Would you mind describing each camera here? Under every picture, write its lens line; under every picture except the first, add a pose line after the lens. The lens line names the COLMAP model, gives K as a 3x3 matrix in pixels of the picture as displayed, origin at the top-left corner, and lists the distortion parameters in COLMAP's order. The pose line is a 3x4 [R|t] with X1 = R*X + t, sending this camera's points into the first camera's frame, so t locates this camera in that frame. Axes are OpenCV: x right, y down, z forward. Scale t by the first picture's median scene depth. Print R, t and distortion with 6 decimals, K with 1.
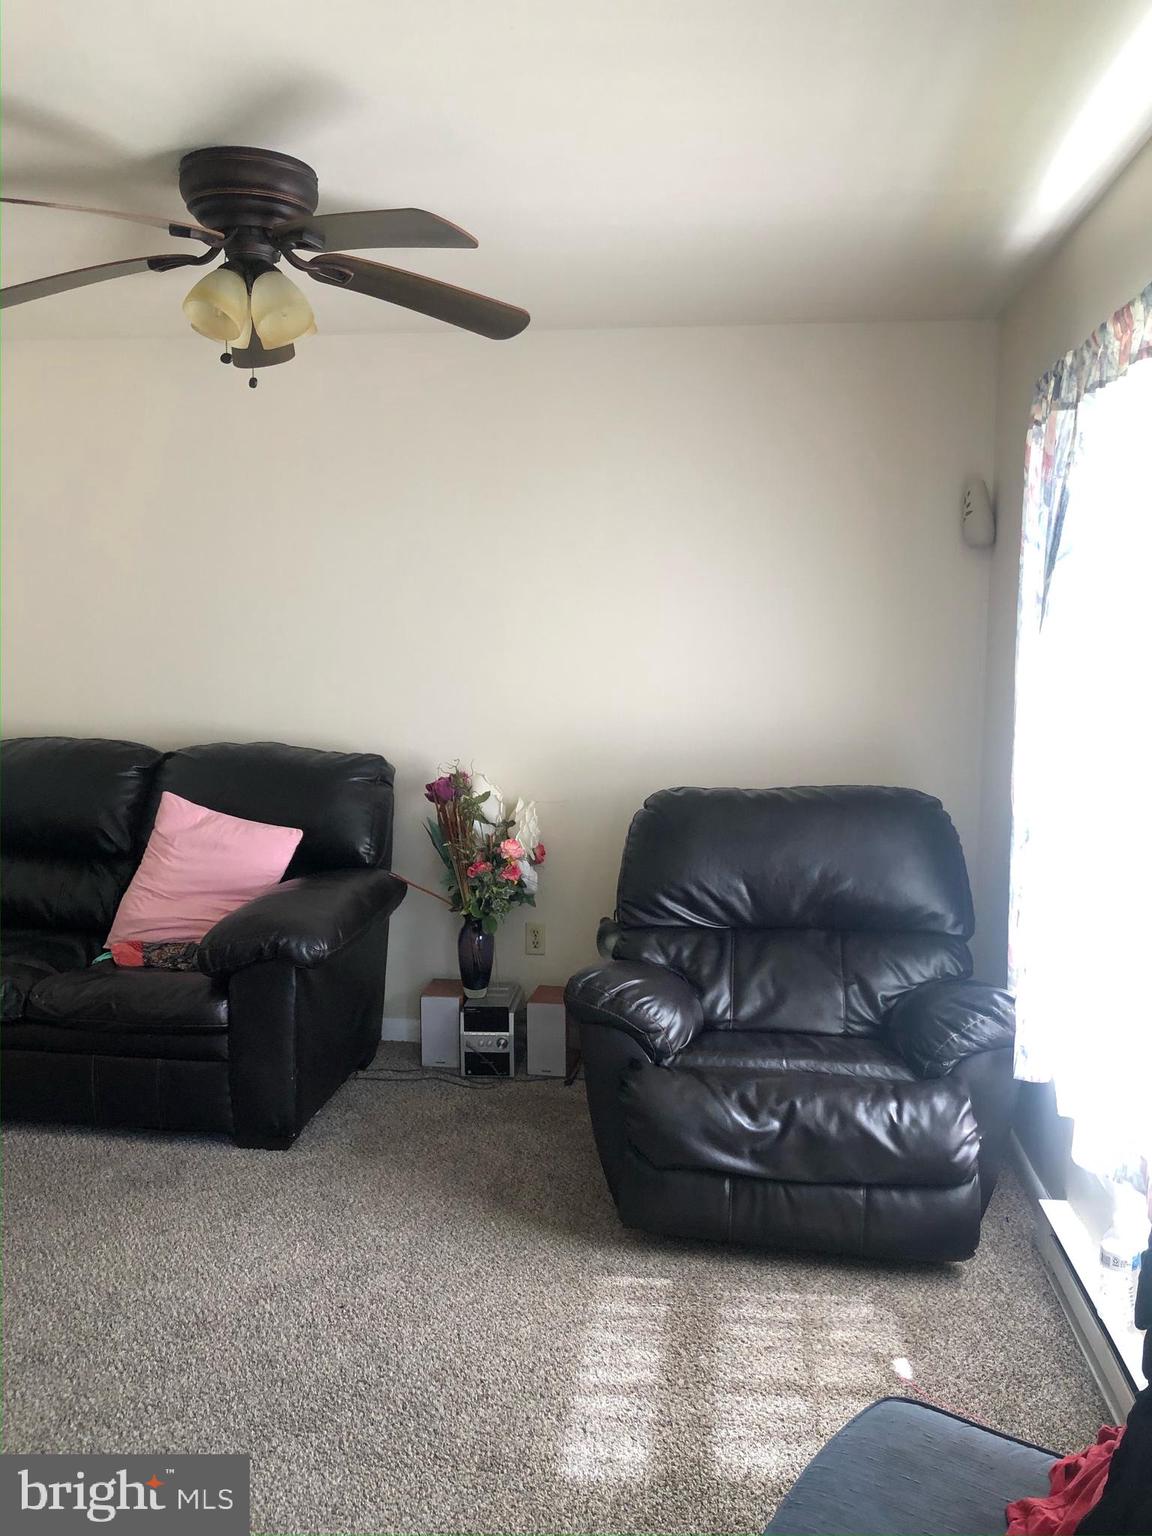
lens RADIAL K [[1288.3, 0, 575.4], [0, 1288.3, 773.2], [0, 0, 1]] dist [0.018507, -0.028226]
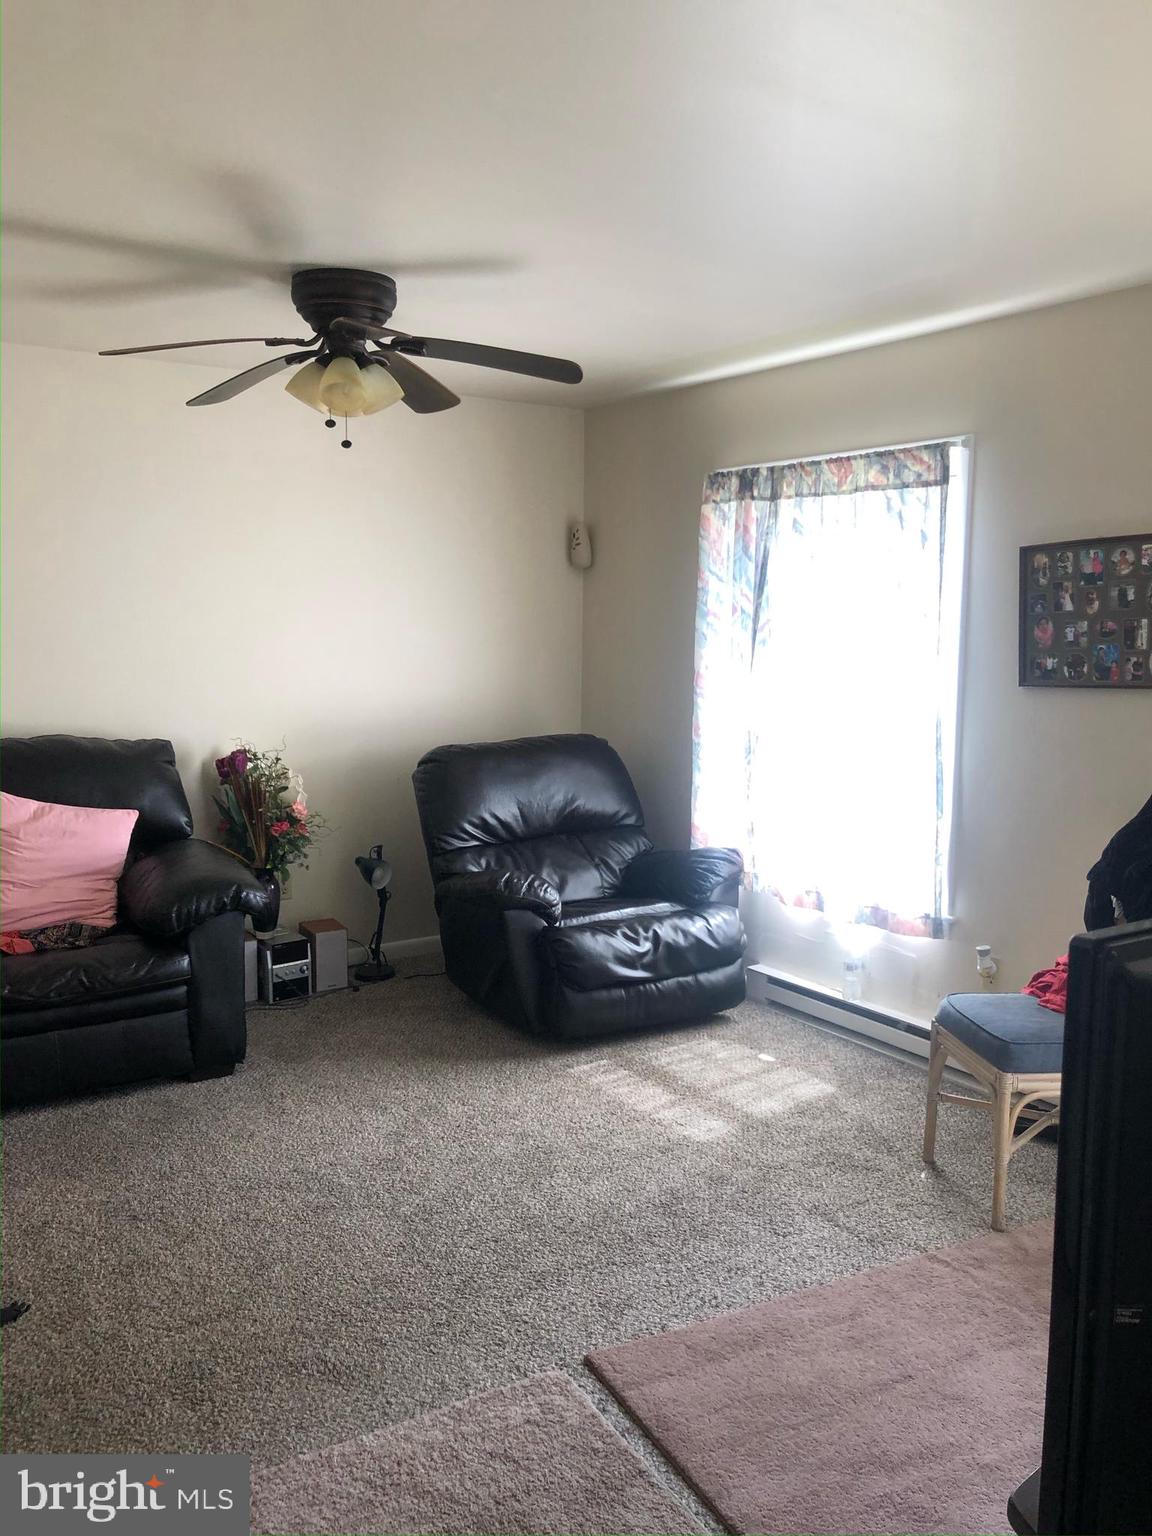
lens RADIAL K [[1288.3, 0, 574.9], [0, 1288.3, 763.9], [0, 0, 1]] dist [0.018507, -0.028226]
pose [[0.745300, -0.081545, 0.661723, -0.775346], [0.075512, 0.996430, 0.037742, -0.010636], [-0.662439, 0.021839, 0.748798, -0.094889]]
